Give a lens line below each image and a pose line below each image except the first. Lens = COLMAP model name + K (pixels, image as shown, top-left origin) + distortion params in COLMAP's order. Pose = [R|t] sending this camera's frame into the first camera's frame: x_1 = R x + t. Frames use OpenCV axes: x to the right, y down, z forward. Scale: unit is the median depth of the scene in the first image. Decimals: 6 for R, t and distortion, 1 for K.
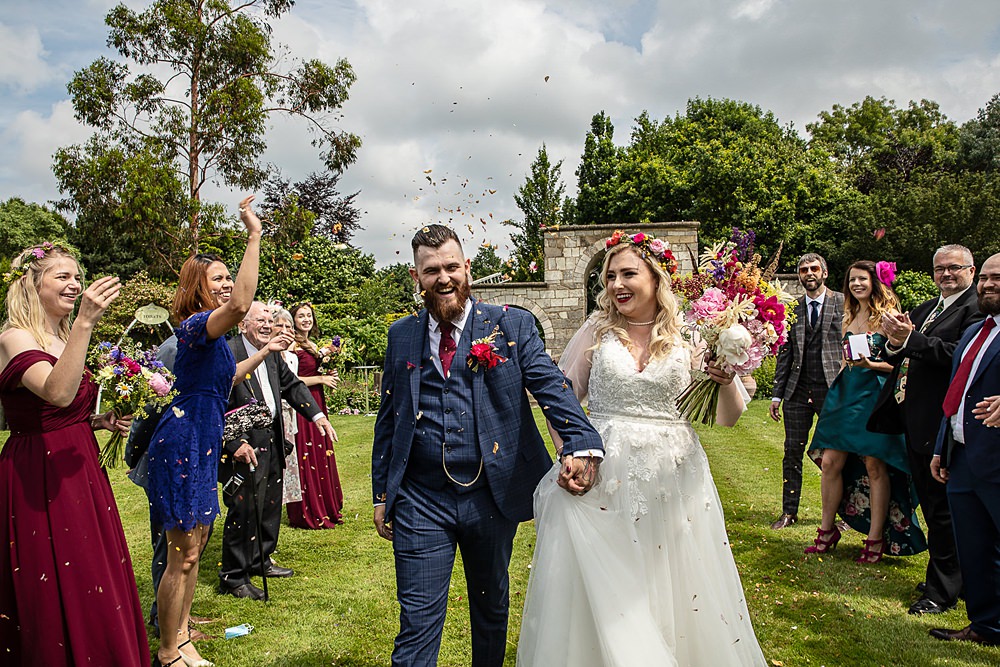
lens RADIAL K [[716.1, 0, 501.7], [0, 716.1, 337.8], [0, 0, 1]] dist [-0.108174, 0.088060]
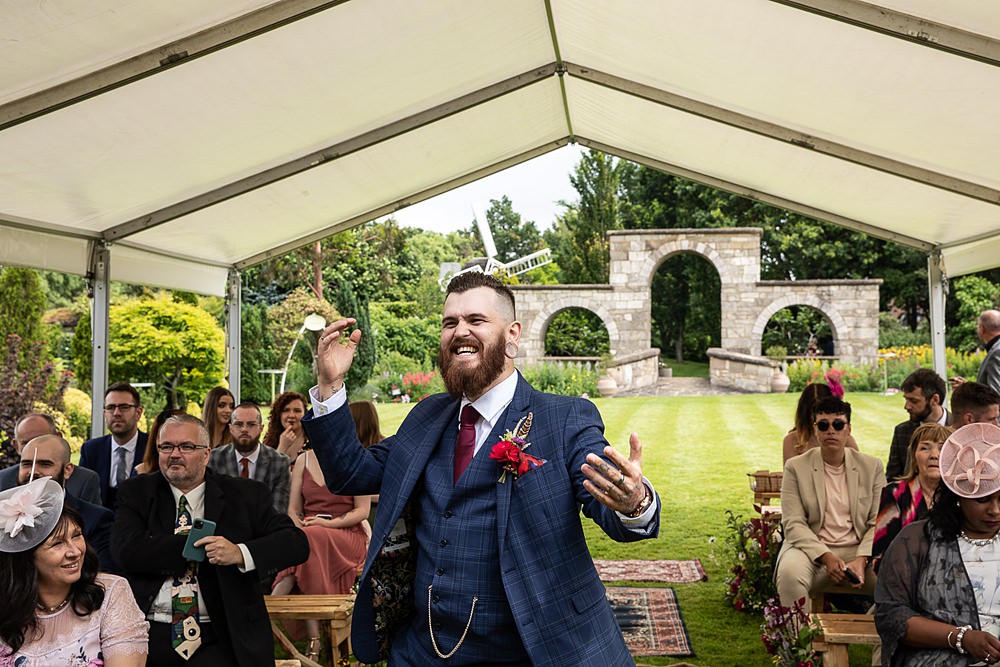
lens RADIAL K [[1320.1, 0, 500.0], [0, 1320.1, 333.5], [0, 0, 1]] dist [0.064566, 0.056660]
pose [[0.999854, 0.008472, 0.014855, -0.093605], [-0.008607, 0.999922, 0.009030, -0.017650], [-0.014778, -0.009156, 0.999849, -0.666084]]
